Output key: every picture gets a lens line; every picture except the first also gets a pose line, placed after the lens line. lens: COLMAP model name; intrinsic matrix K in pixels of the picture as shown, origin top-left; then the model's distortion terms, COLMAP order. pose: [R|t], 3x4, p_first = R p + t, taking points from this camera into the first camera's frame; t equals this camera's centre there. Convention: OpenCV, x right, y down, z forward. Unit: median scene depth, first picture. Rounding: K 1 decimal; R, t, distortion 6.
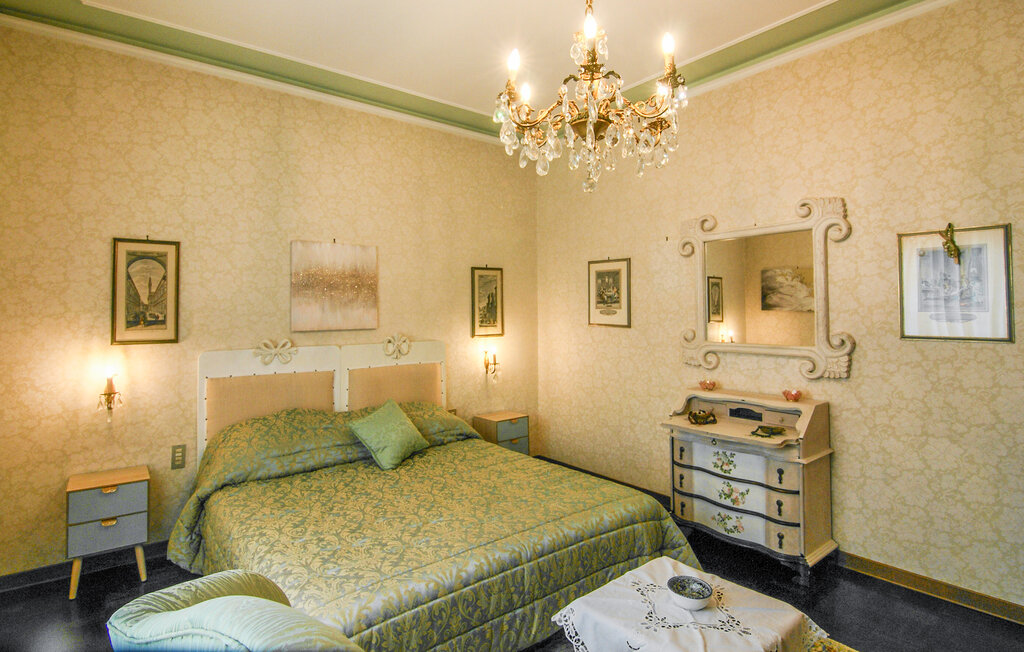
lens RADIAL K [[522.1, 0, 513.3], [0, 522.1, 280.1], [0, 0, 1]] dist [0.000551, -0.000439]
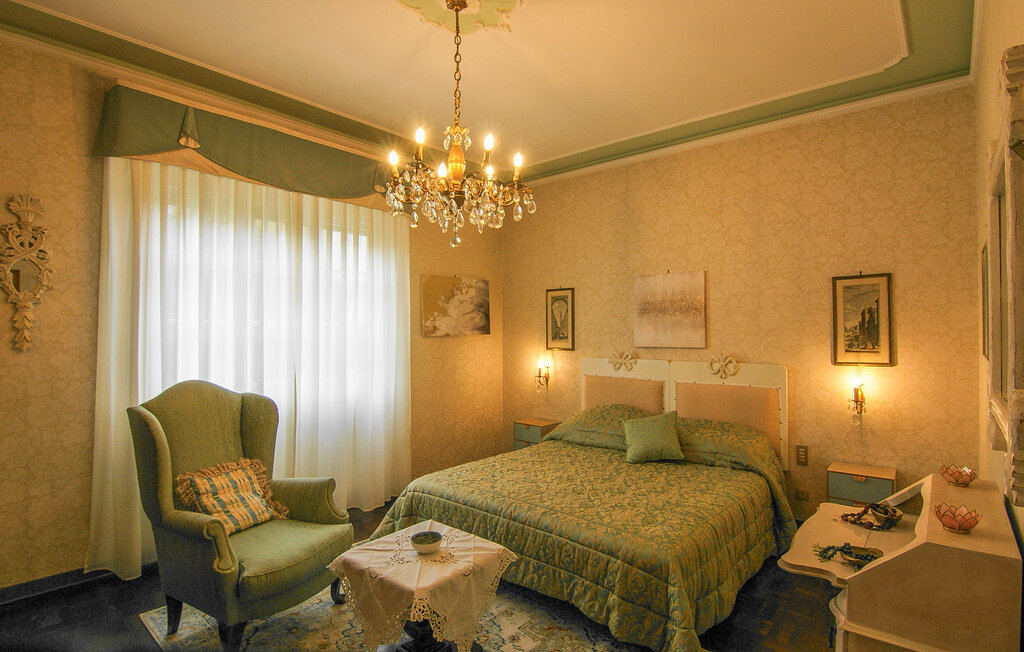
lens RADIAL K [[513.9, 0, 513.8], [0, 513.9, 308.4], [0, 0, 1]] dist [0.001347, -0.000445]
pose [[0.189258, -0.030544, -0.981452, 0.742501], [0.066353, 0.997629, -0.018252, 0.005669], [0.979683, -0.061668, 0.190836, 0.443098]]
